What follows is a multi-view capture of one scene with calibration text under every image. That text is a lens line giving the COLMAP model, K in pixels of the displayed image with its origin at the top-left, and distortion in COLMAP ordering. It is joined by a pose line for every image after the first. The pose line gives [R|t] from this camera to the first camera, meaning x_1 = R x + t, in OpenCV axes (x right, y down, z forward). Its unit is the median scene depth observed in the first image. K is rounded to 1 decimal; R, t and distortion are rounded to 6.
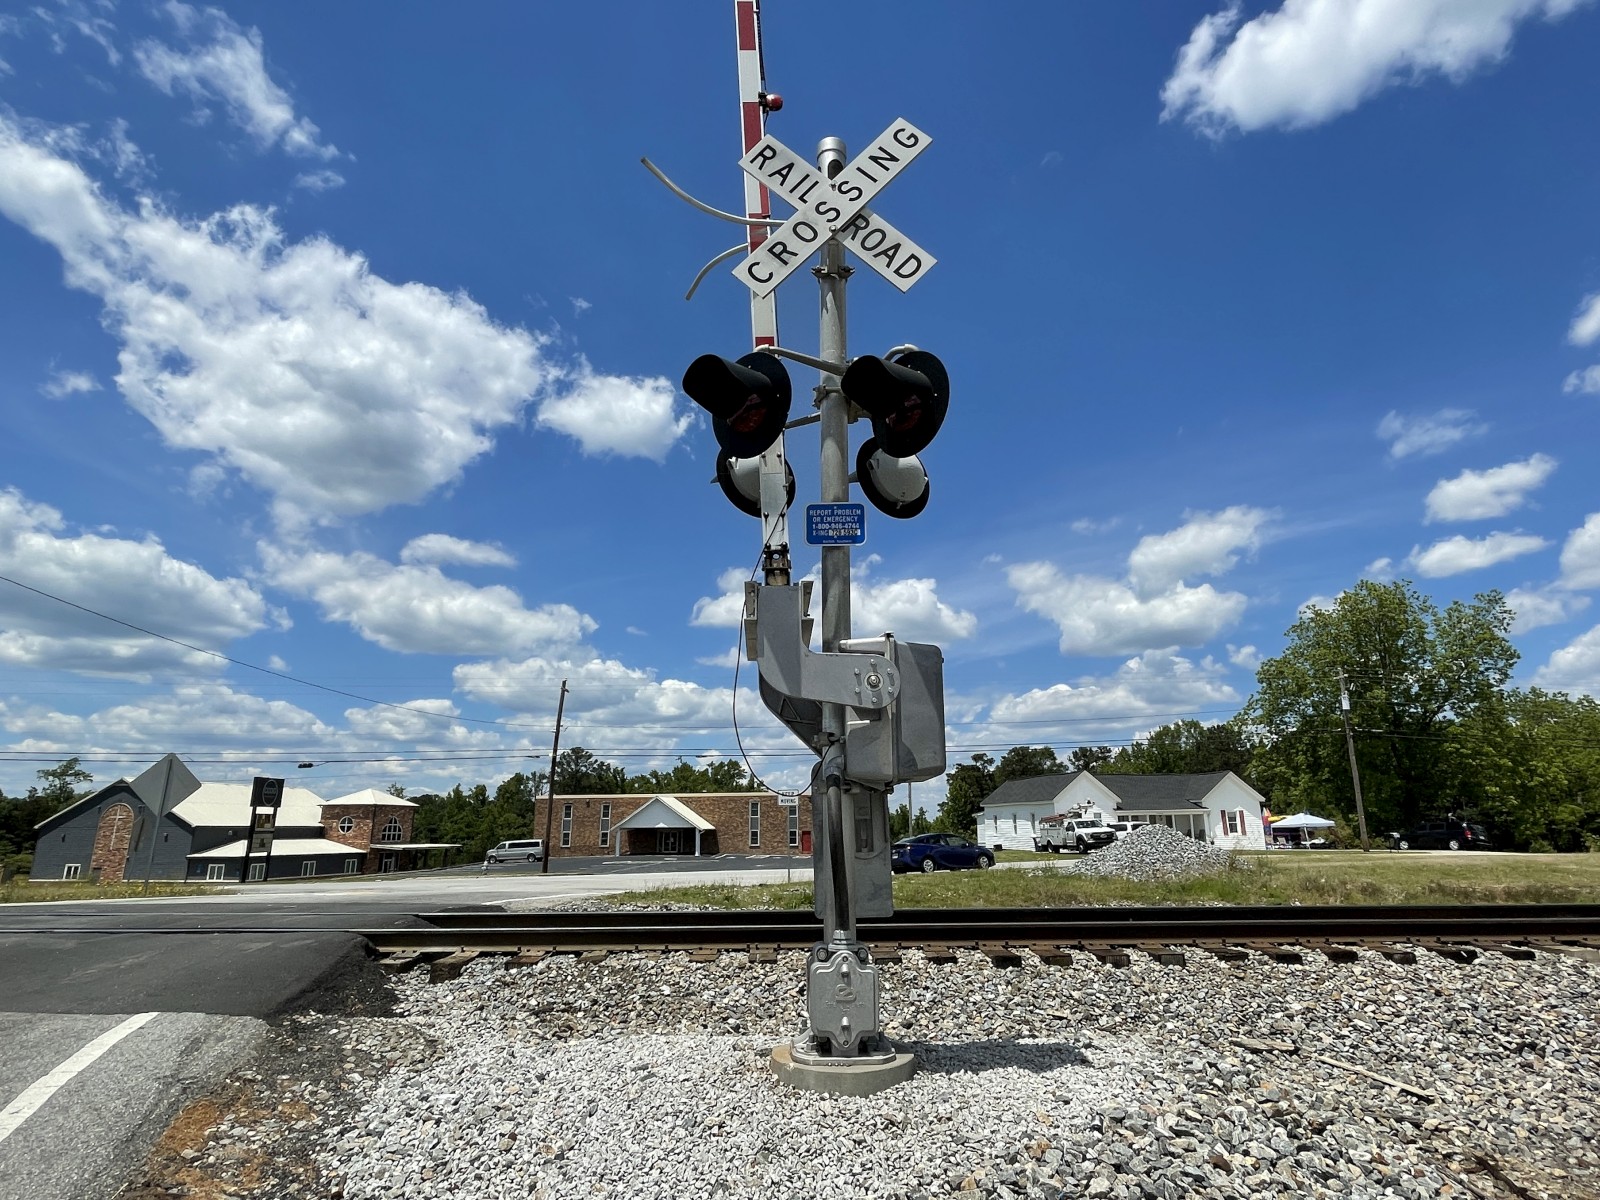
lens RADIAL K [[860.5, 0, 804.6], [0, 860.5, 598.5], [0, 0, 1]] dist [-0.000871, -0.000895]
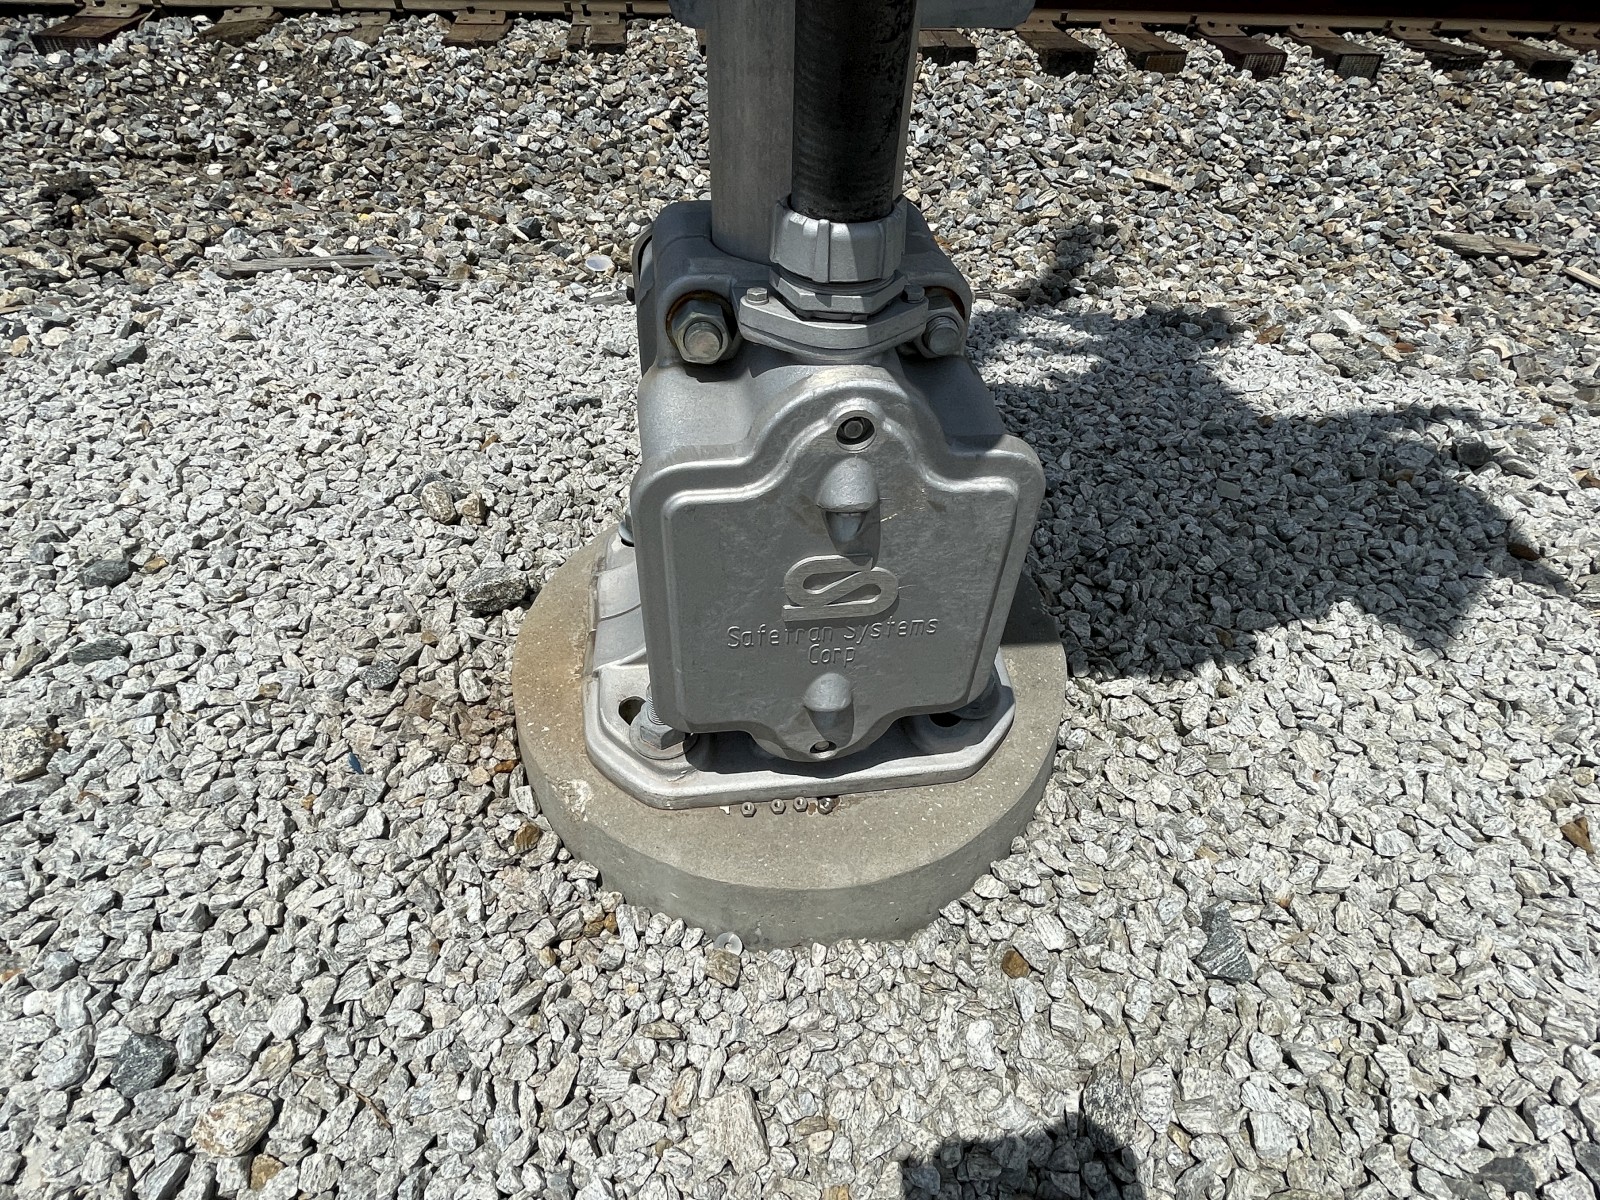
lens RADIAL K [[860.5, 0, 804.6], [0, 860.5, 598.5], [0, 0, 1]] dist [-0.000871, -0.000895]
pose [[0.994598, -0.033233, 0.098337, 0.012509], [-0.066394, 0.524542, 0.848792, 0.168611], [-0.079790, -0.850736, 0.519502, 0.488653]]
